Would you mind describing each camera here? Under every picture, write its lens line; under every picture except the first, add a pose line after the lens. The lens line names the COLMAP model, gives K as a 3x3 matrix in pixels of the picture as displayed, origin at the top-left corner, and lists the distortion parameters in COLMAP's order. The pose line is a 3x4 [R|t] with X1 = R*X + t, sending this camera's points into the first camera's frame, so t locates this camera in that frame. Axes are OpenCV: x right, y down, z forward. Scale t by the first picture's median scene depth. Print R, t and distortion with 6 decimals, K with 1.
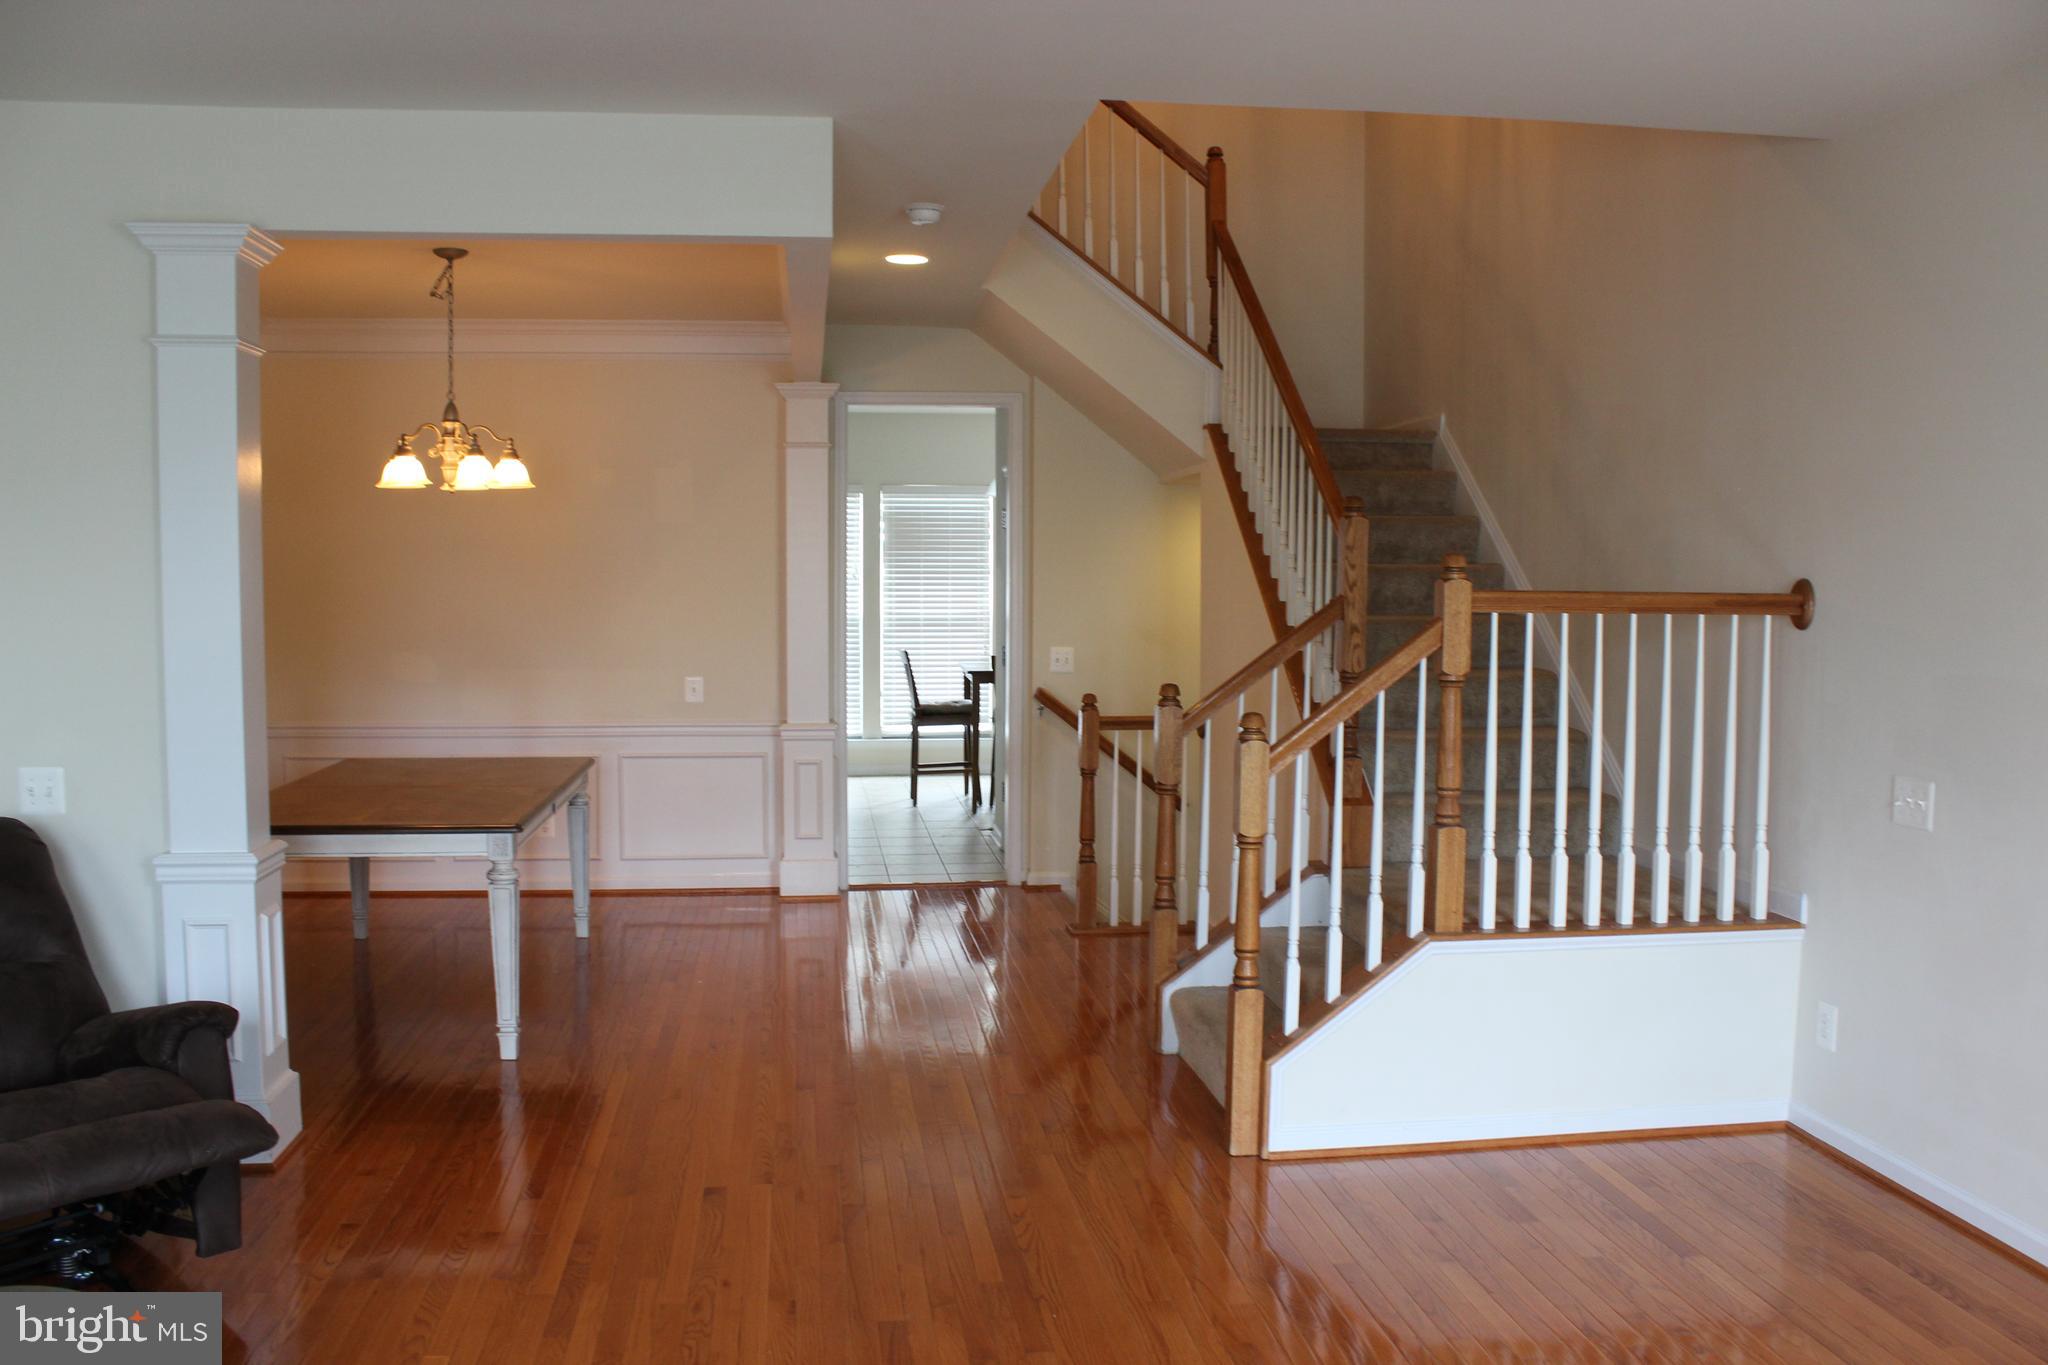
lens RADIAL K [[1707.1, 0, 1024.0], [0, 1707.1, 682.5], [0, 0, 1]] dist [-0.164103, 0.148169]
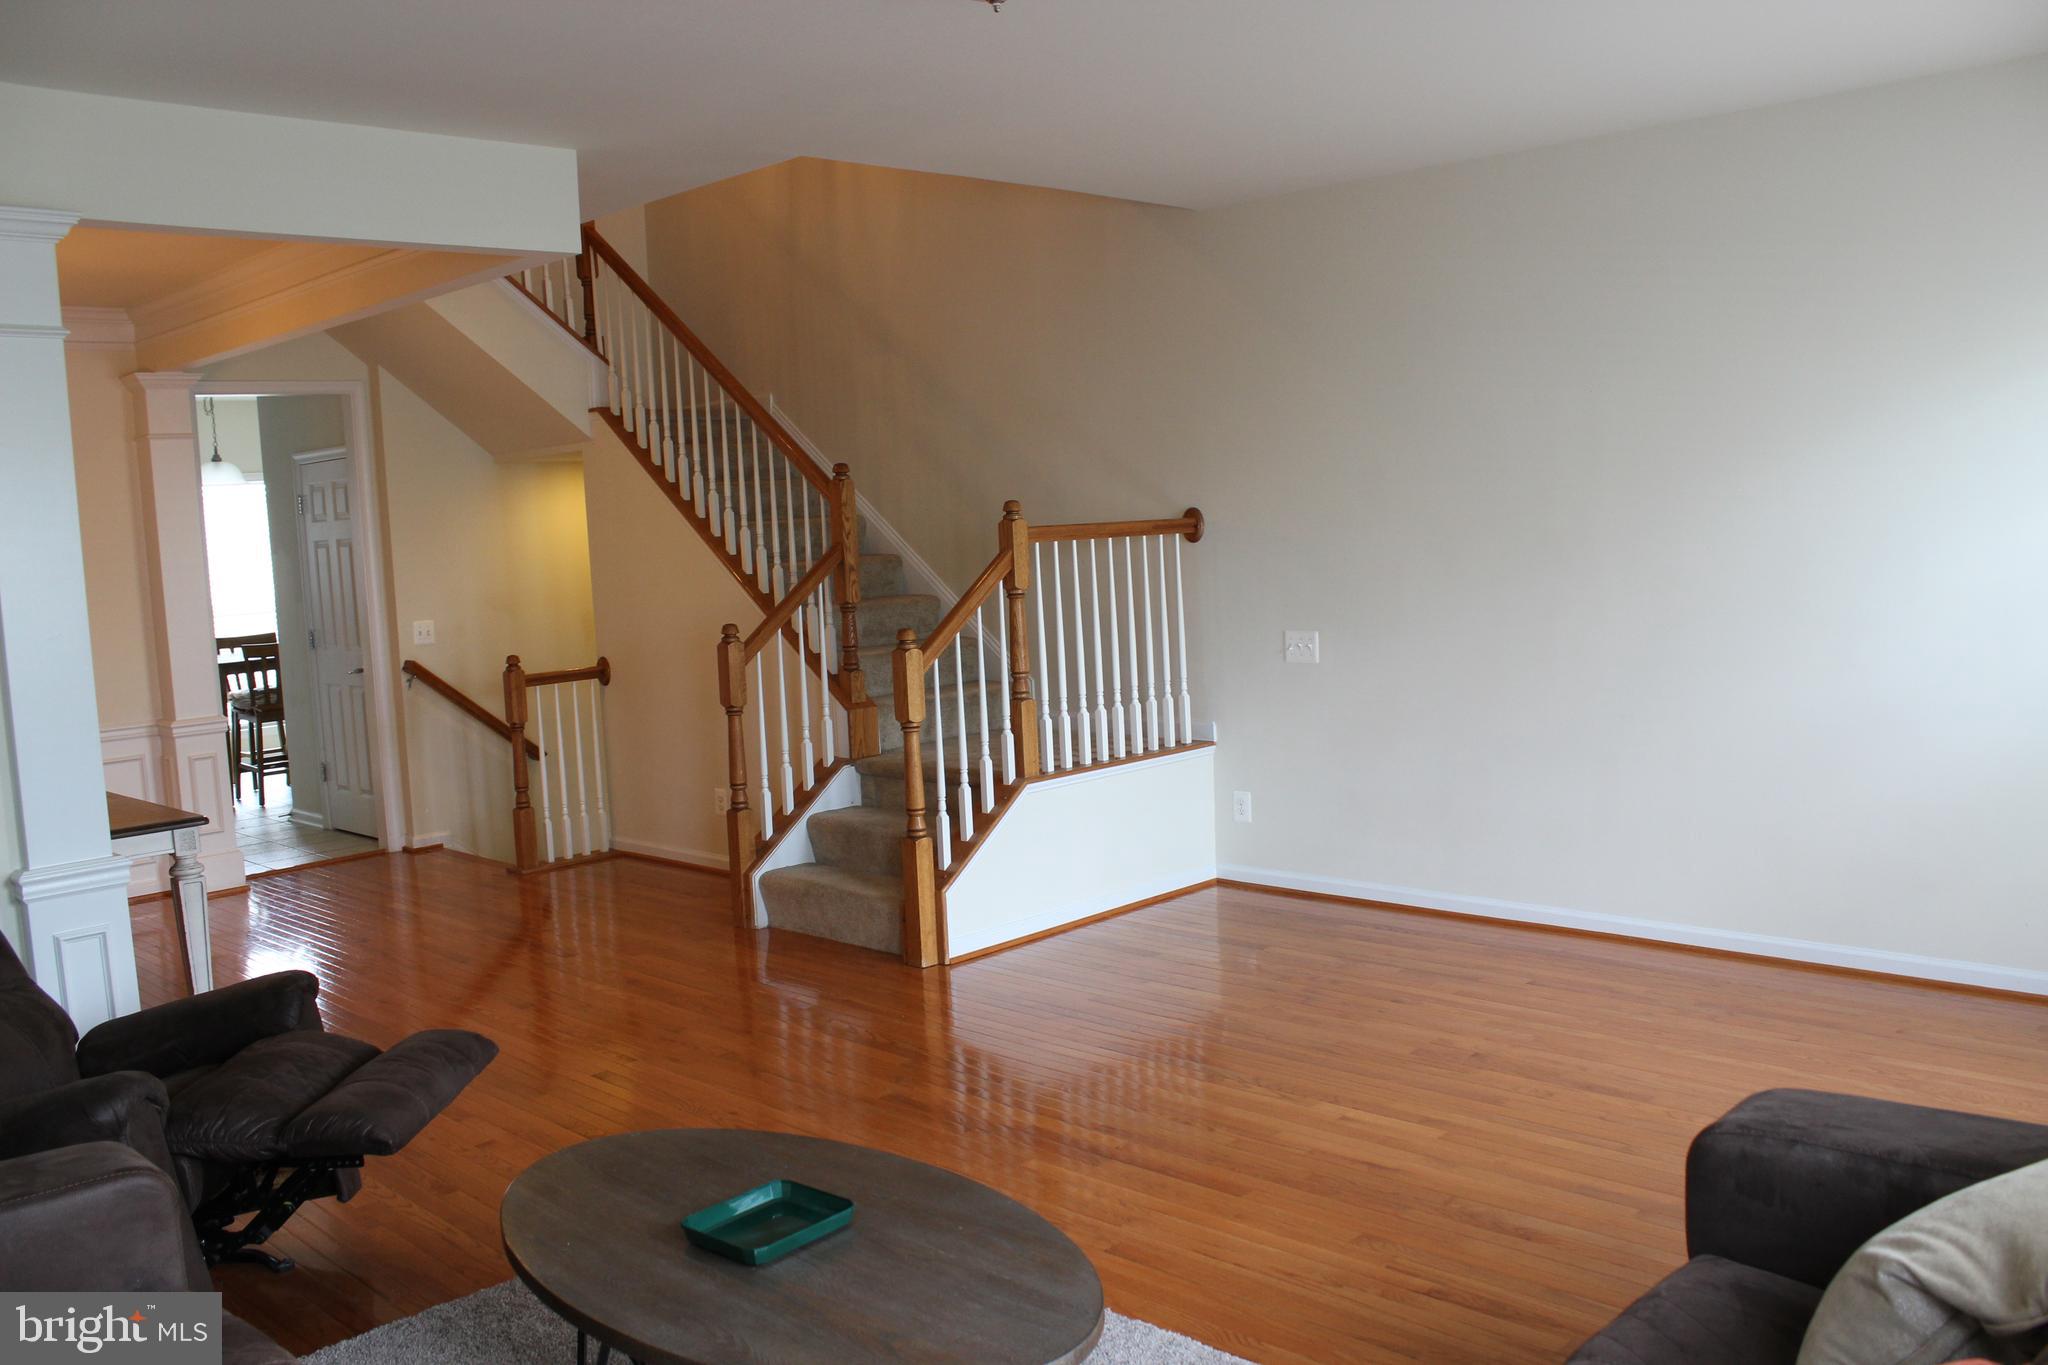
lens RADIAL K [[1707.1, 0, 1024.0], [0, 1707.1, 682.5], [0, 0, 1]] dist [-0.164103, 0.148169]
pose [[0.782928, -0.105011, 0.613186, -0.506936], [0.094529, 0.994287, 0.049580, 0.002079], [-0.614889, 0.019147, 0.788382, -0.077911]]
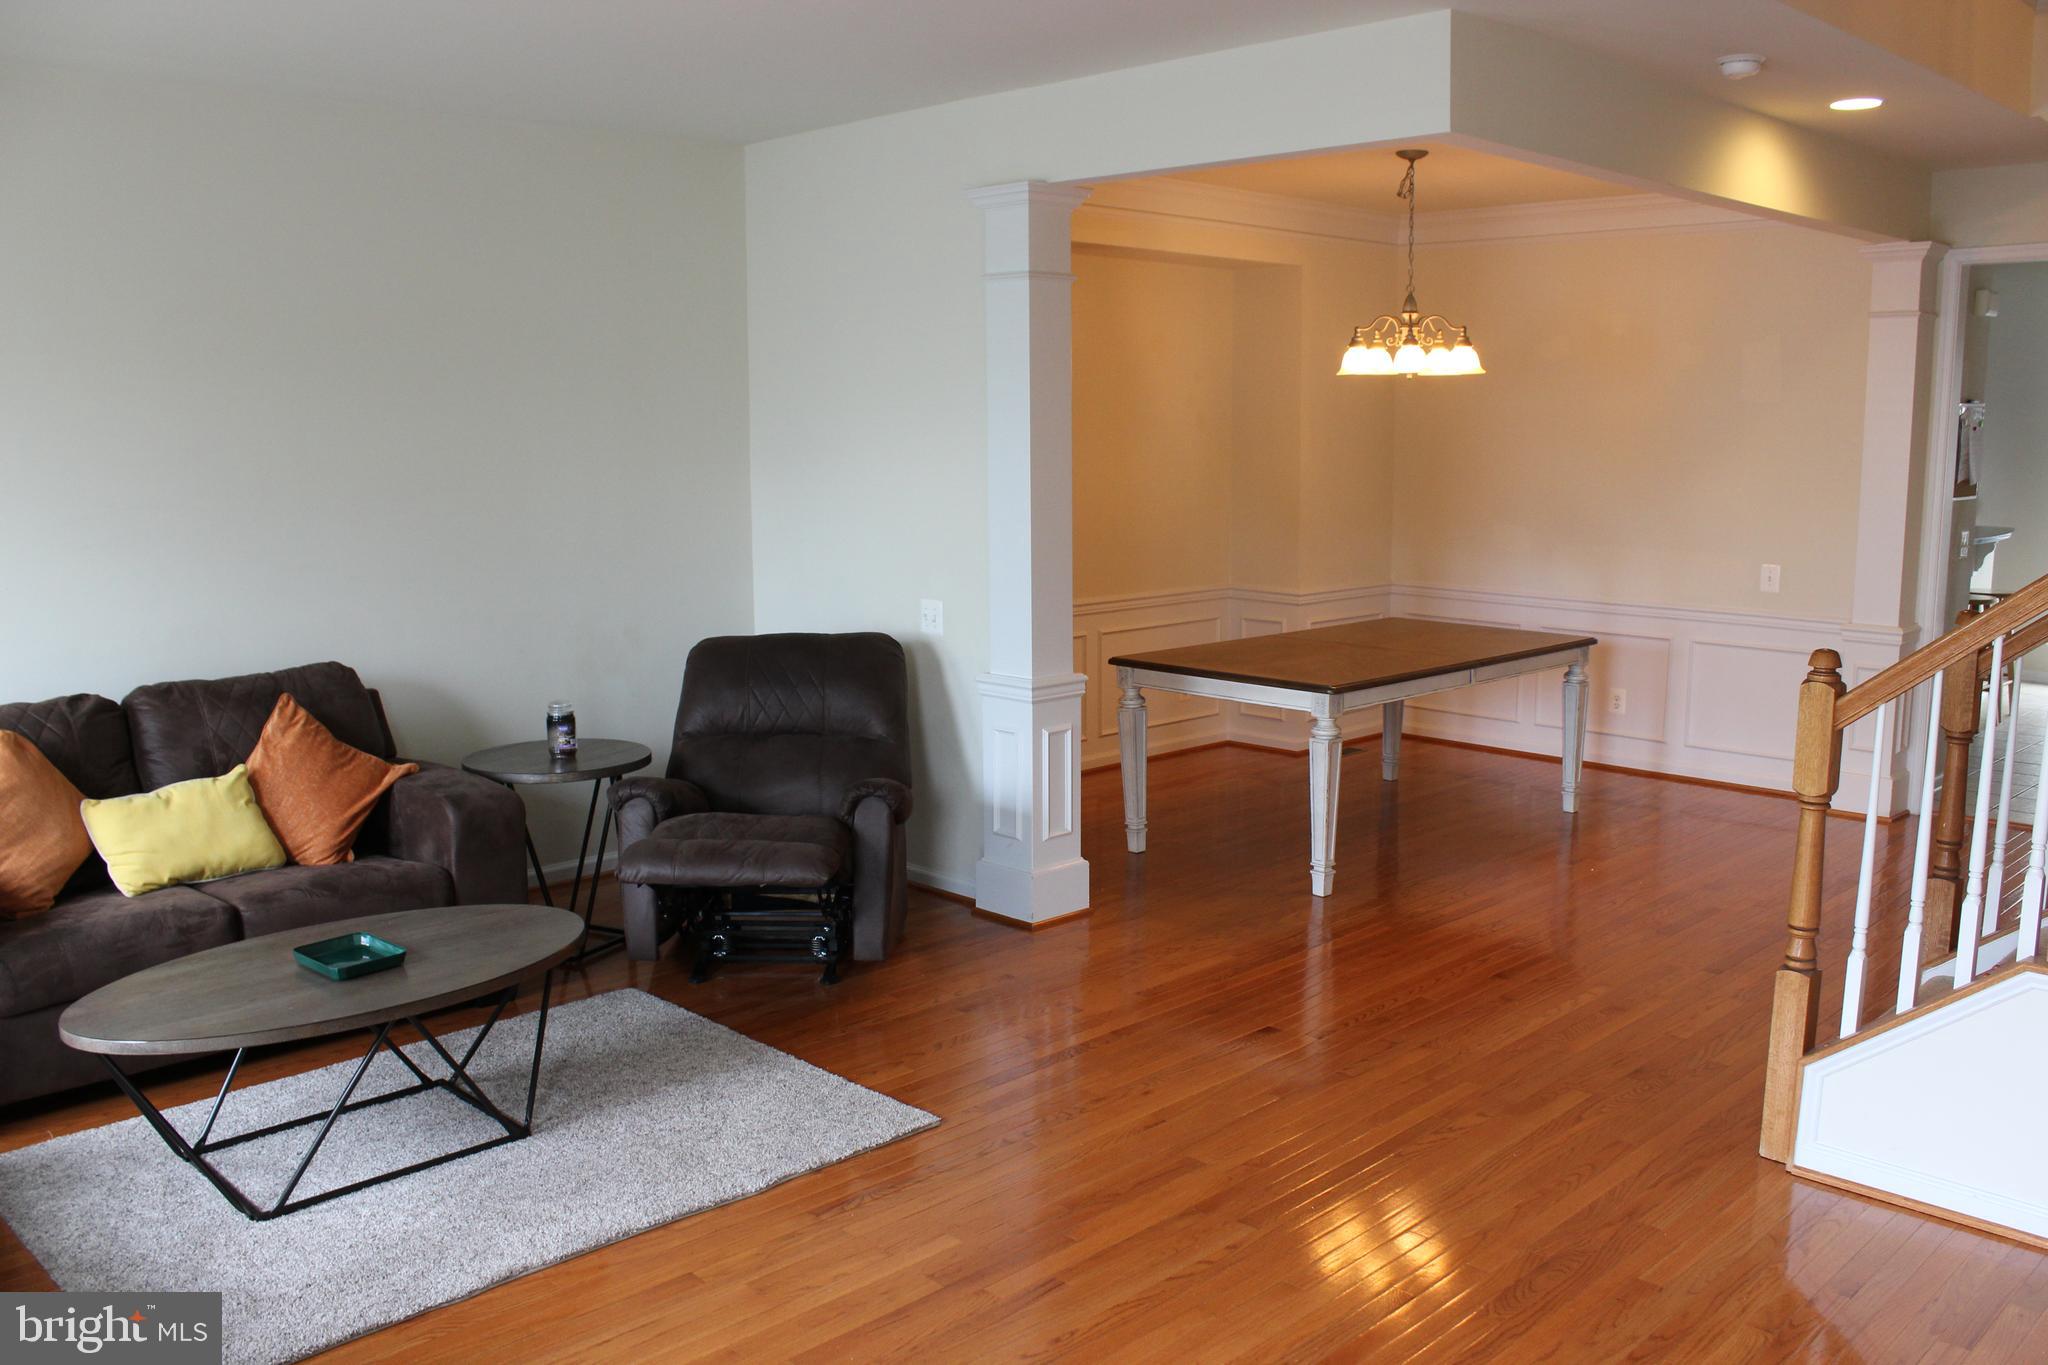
lens RADIAL K [[1707.1, 0, 1024.0], [0, 1707.1, 682.5], [0, 0, 1]] dist [-0.164103, 0.148169]
pose [[0.605989, 0.115554, -0.787035, 0.452397], [-0.047311, 0.992877, 0.109348, -0.030622], [0.794065, -0.029028, 0.607140, 0.160824]]
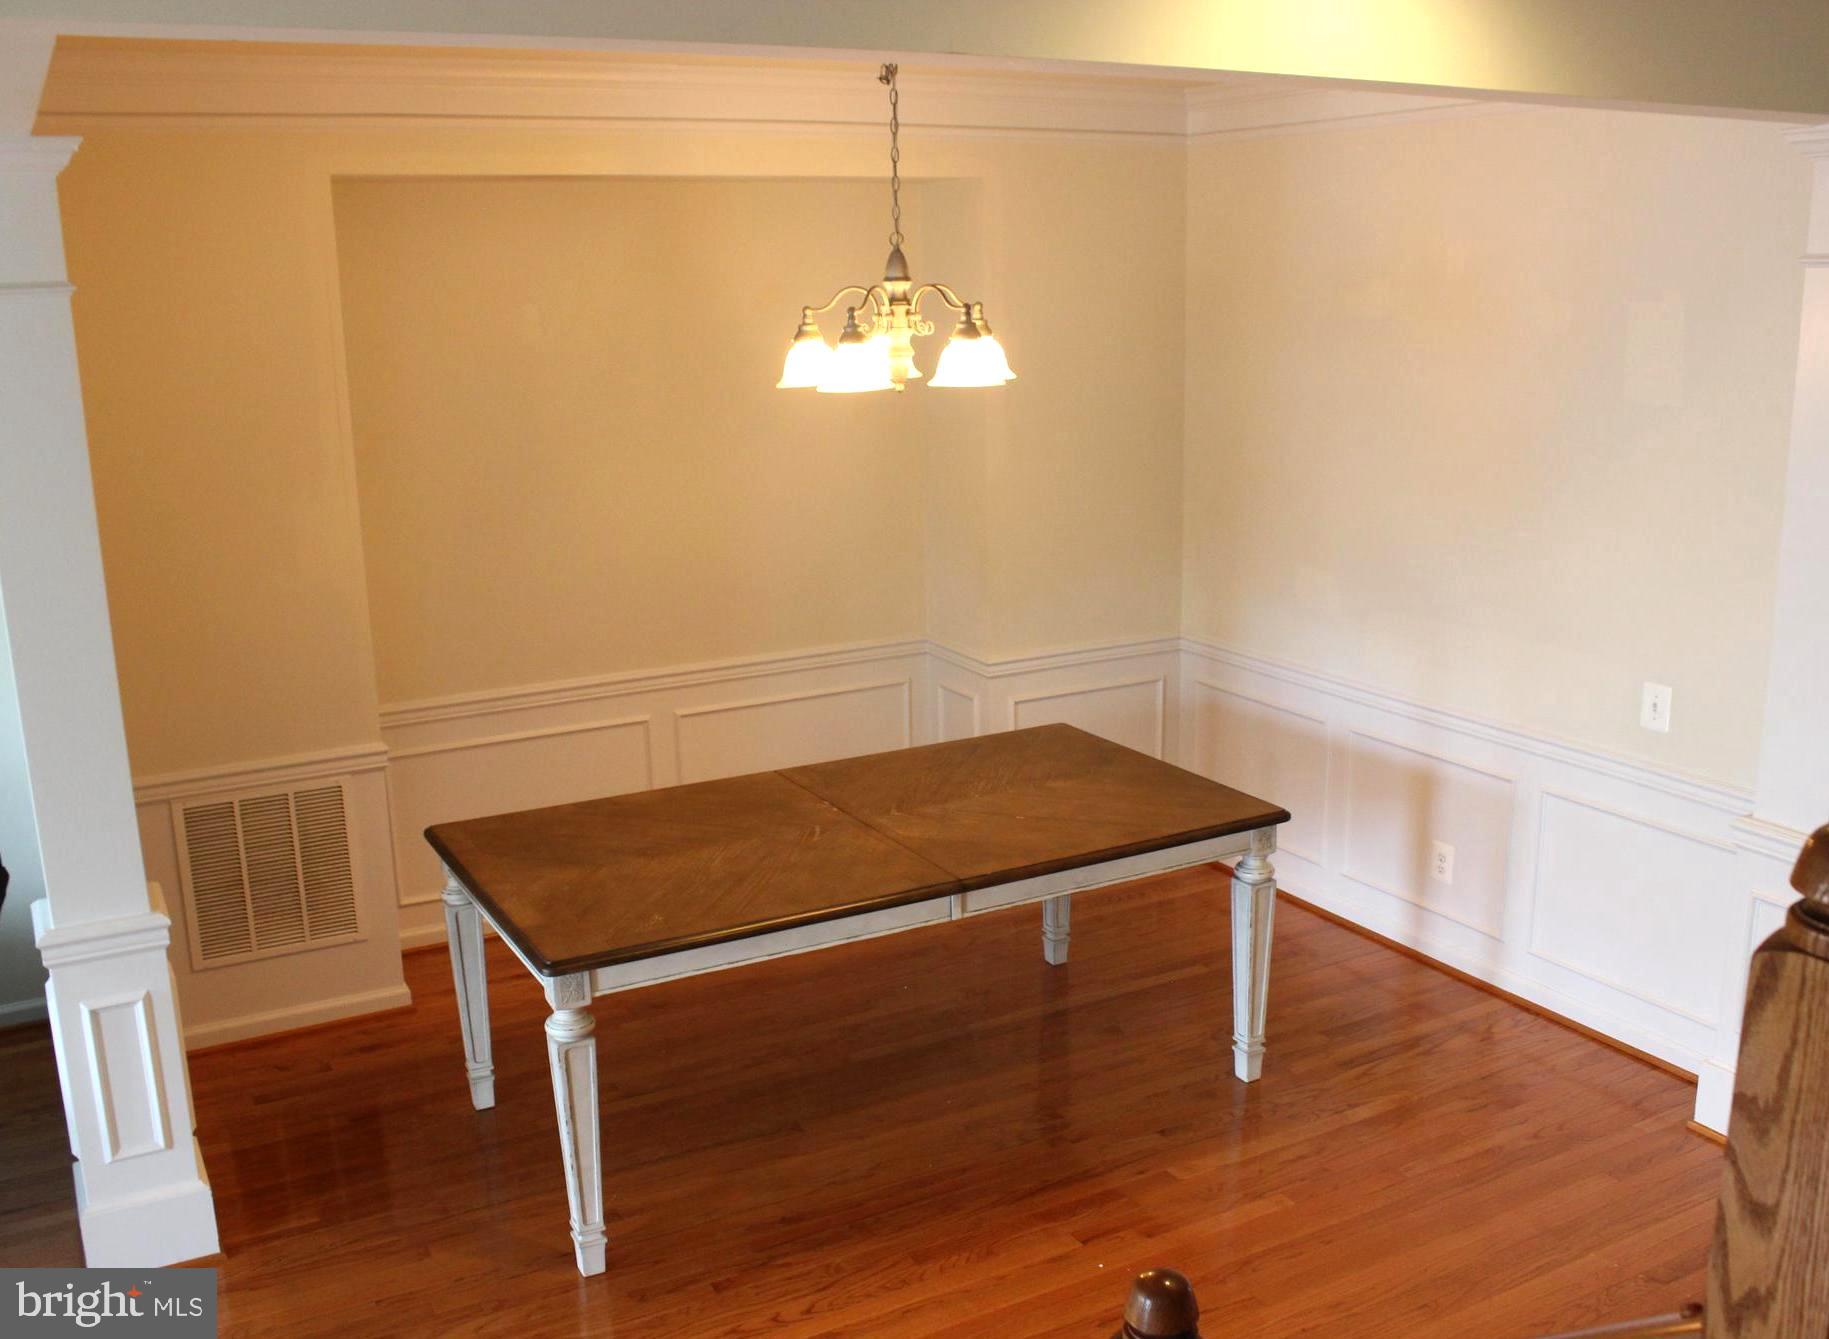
lens RADIAL K [[1705.9, 0, 915.1], [0, 1705.9, 697.8], [0, 0, 1]] dist [-0.264559, 0.416074]
pose [[0.372907, 0.214625, -0.902705, 0.314833], [-0.043505, 0.975854, 0.214045, -0.161871], [0.926848, -0.040547, 0.373240, 0.891023]]
